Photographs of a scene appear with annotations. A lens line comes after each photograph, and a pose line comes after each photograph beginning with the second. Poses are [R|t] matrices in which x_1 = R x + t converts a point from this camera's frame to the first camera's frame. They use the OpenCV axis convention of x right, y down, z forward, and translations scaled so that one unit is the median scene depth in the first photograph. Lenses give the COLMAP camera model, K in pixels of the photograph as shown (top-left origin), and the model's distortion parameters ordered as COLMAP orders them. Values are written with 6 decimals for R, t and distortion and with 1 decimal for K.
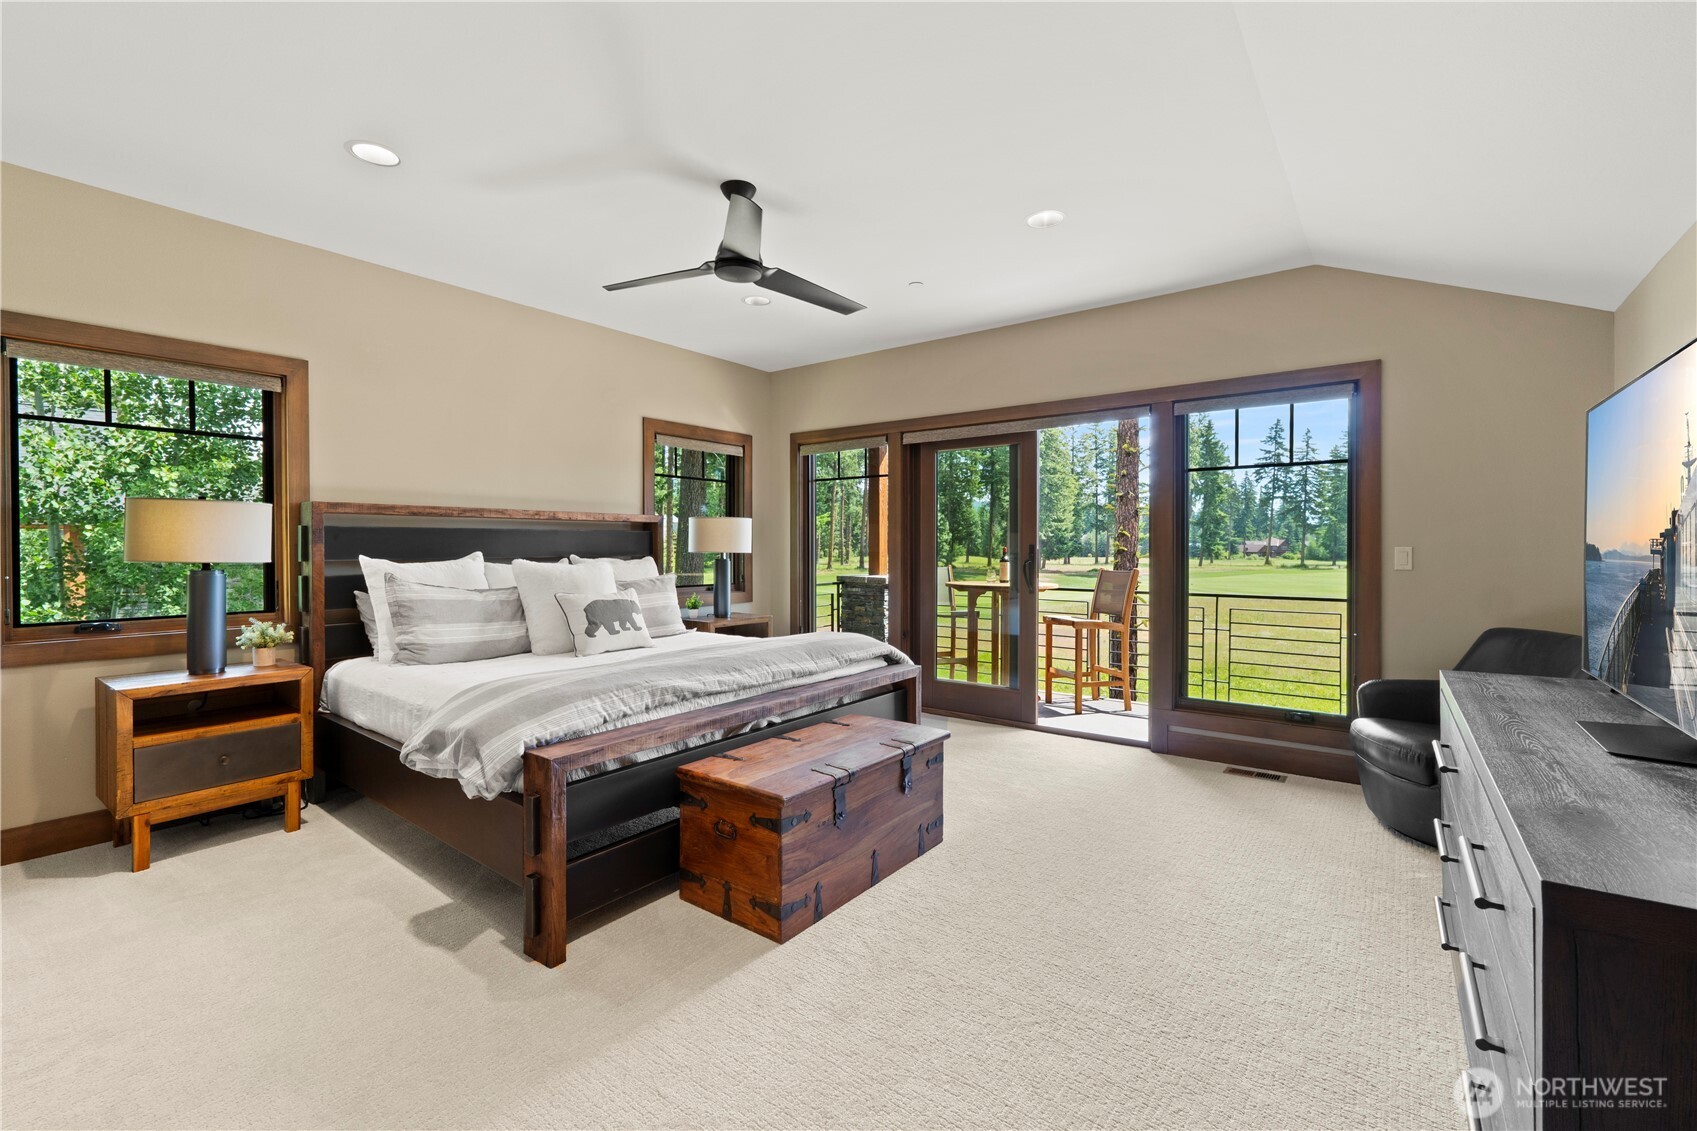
lens RADIAL K [[722.9, 0, 847.9], [0, 722.9, 549.7], [0, 0, 1]] dist [0.000713, -0.000219]
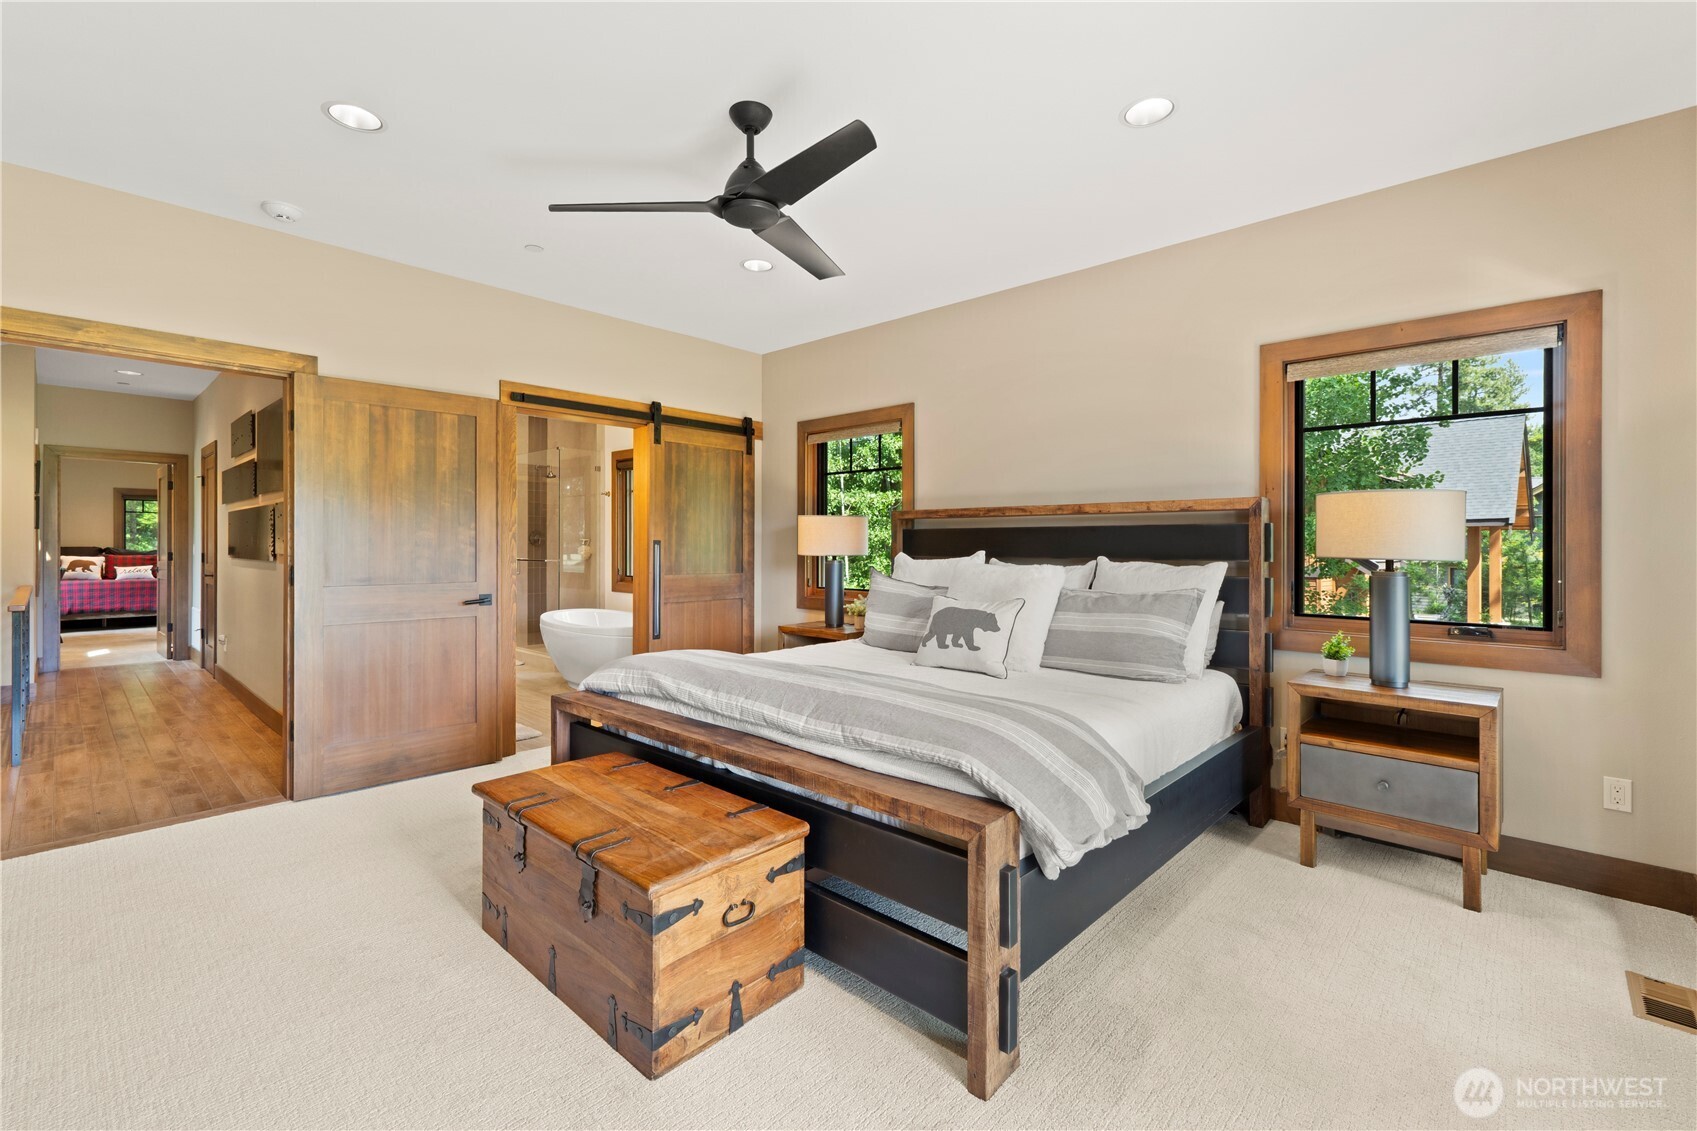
lens RADIAL K [[722.9, 0, 848.8], [0, 722.9, 555.0], [0, 0, 1]] dist [0.000713, -0.000219]
pose [[-0.121036, -0.002539, -0.992645, 0.483400], [-0.018679, 0.999825, -0.000280, 0.011663], [0.992472, 0.018507, -0.121063, 0.940281]]
